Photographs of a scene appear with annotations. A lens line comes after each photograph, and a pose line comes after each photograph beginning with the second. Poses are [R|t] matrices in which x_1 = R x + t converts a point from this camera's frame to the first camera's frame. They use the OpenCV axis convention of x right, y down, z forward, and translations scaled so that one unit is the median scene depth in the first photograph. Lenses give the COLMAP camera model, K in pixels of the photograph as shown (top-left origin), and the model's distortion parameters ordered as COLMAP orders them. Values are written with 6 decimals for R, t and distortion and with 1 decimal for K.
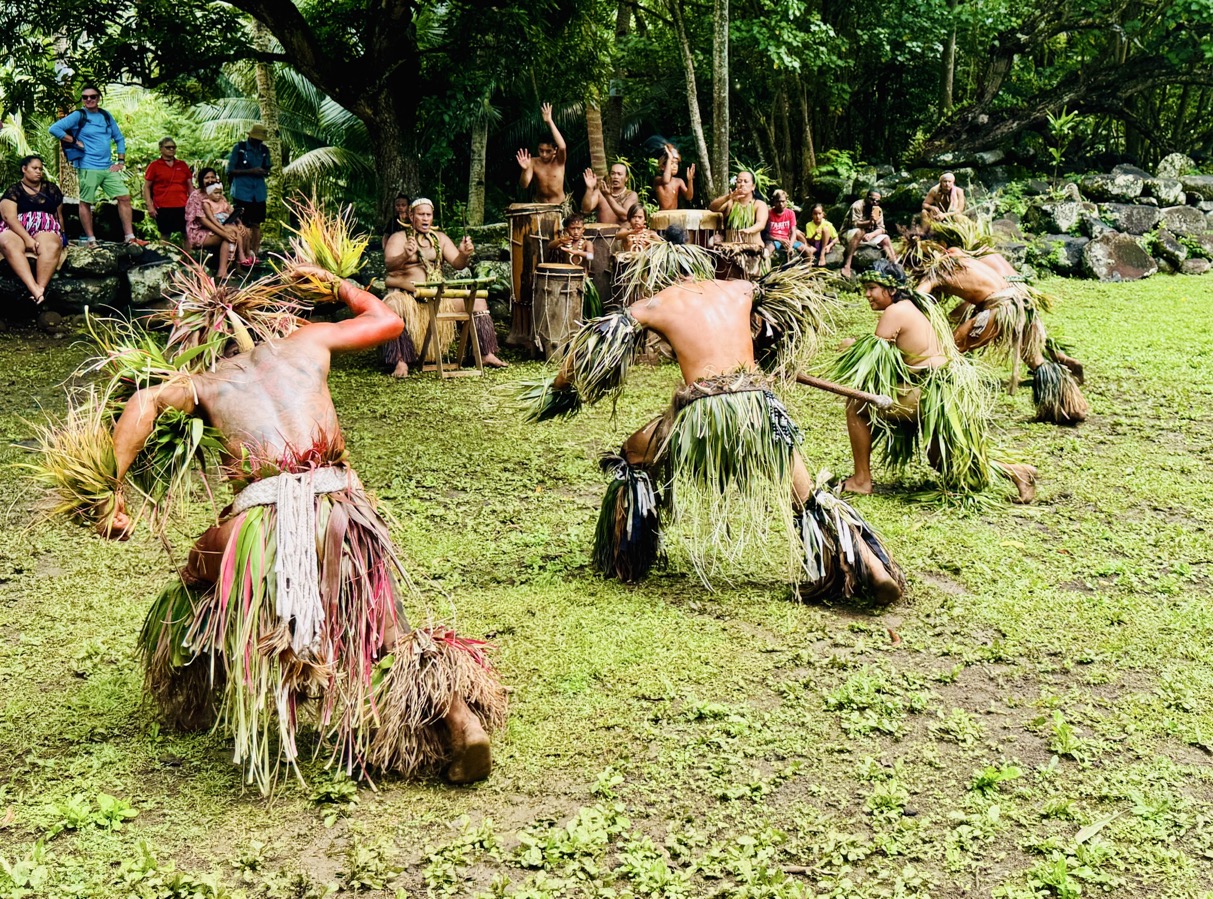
lens RADIAL K [[1339.7, 0, 676.1], [0, 1339.7, 290.7], [0, 0, 1]] dist [0.059525, 0.000000]
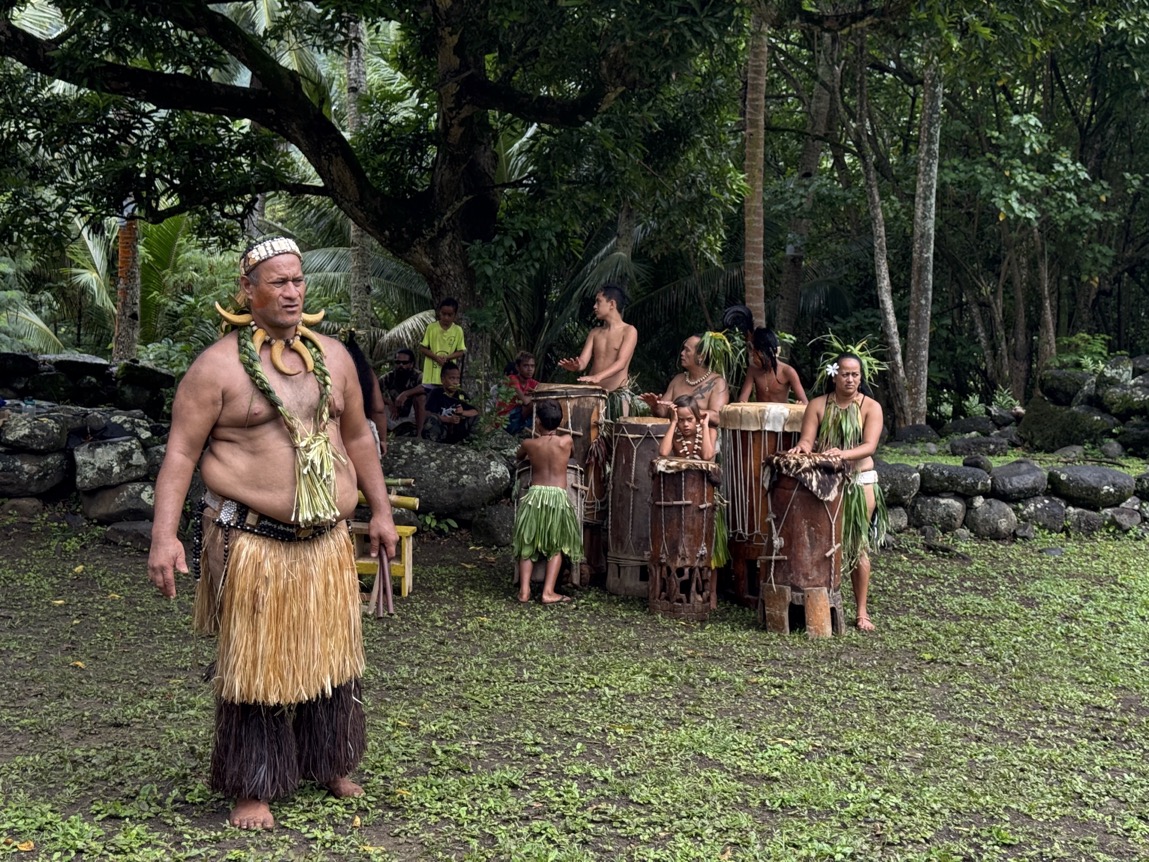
lens RADIAL K [[1623.0, 0, 570.9], [0, 1623.0, 413.9], [0, 0, 1]] dist [0.122993, 0.000000]
pose [[0.974898, 0.048520, -0.217300, 0.048579], [-0.059347, 0.997286, -0.043577, -0.005666], [0.214596, 0.055379, 0.975132, 0.072478]]
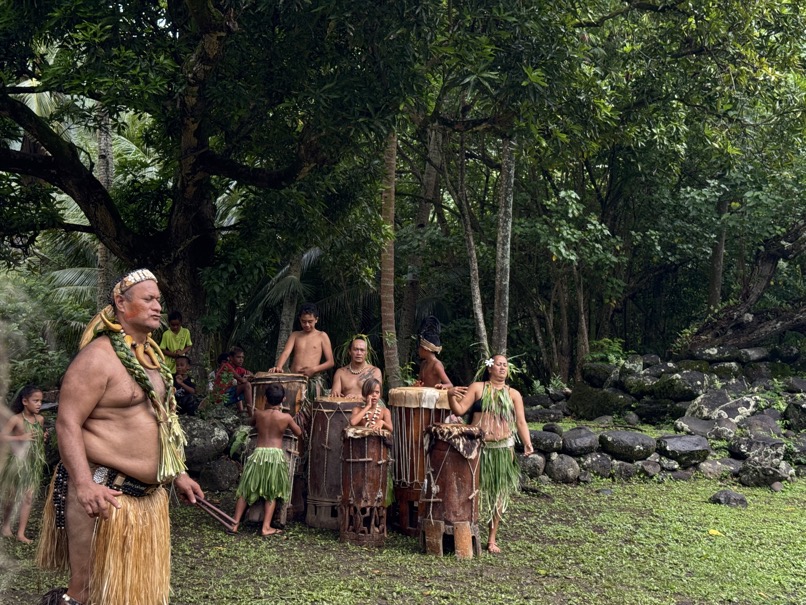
lens RADIAL K [[1138.5, 0, 390.6], [0, 1138.5, 281.1], [0, 0, 1]] dist [0.122993, 0.000000]
pose [[0.994744, 0.047987, -0.090455, 0.029224], [-0.060735, 0.987726, -0.143908, -0.007748], [0.082439, 0.148646, 0.985448, 0.076146]]
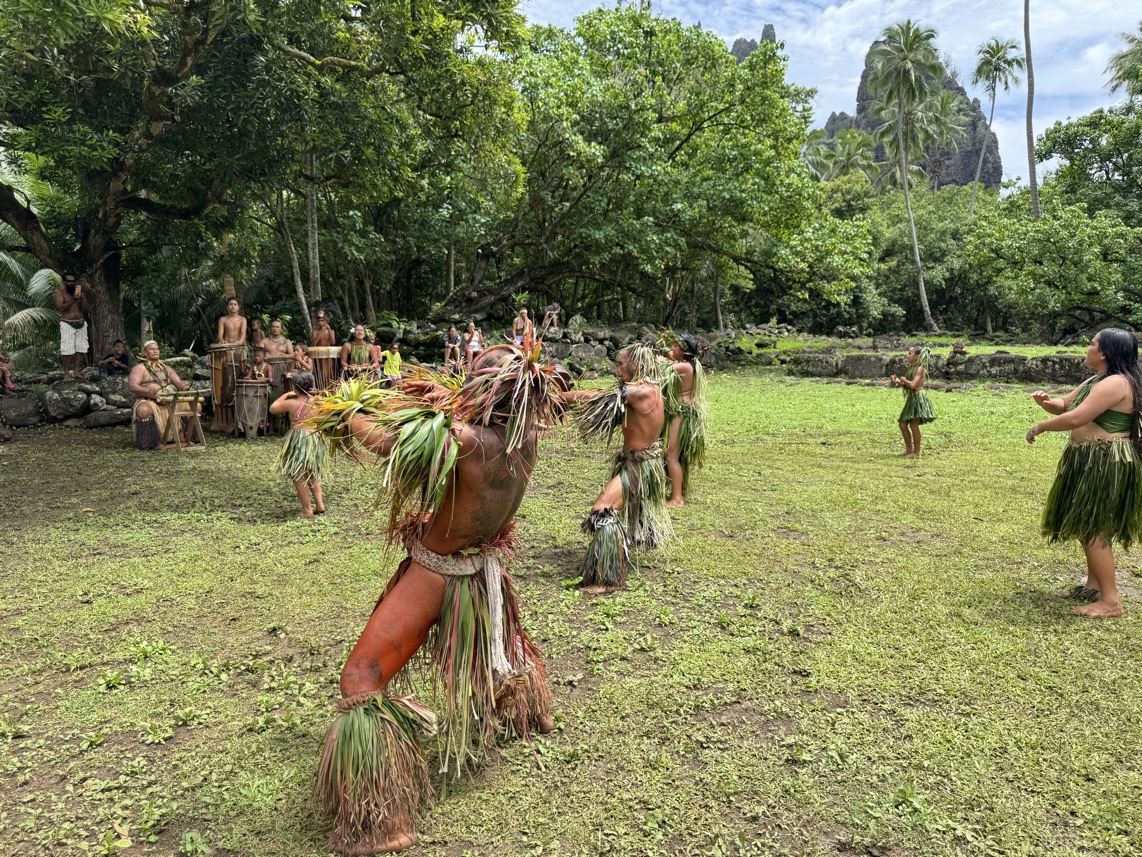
lens RADIAL K [[805.5, 0, 555.9], [0, 805.5, 446.1], [0, 0, 1]] dist [0.019362, -0.041928]
pose [[0.942347, -0.049842, 0.330904, -0.031737], [0.029428, 0.997358, 0.066421, 0.003463], [-0.333340, -0.052853, 0.941324, -0.039142]]
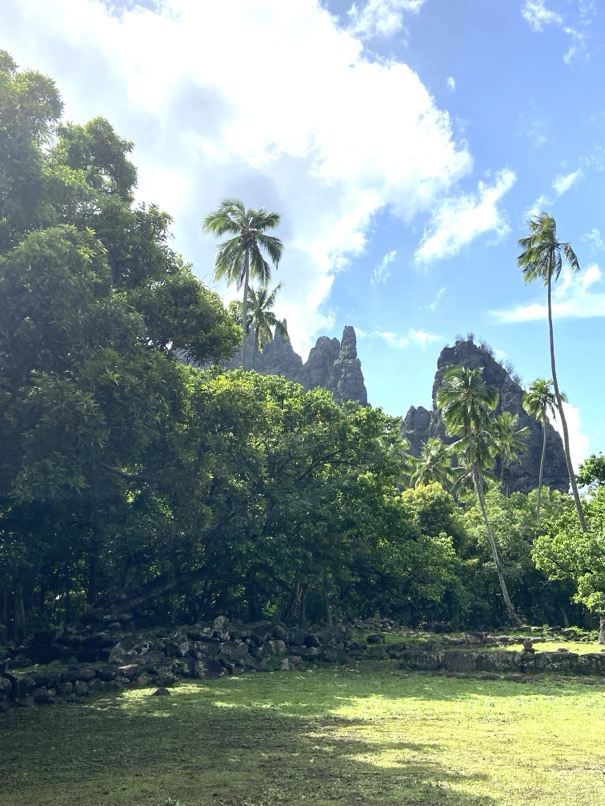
lens RADIAL K [[884.8, 0, 320.2], [0, 884.8, 419.6], [0, 0, 1]] dist [0.119601, 0.000000]
pose [[0.850955, 0.112675, 0.513010, -0.242615], [0.042456, 0.958768, -0.281002, 0.003786], [-0.523519, 0.260900, 0.811085, -0.293169]]
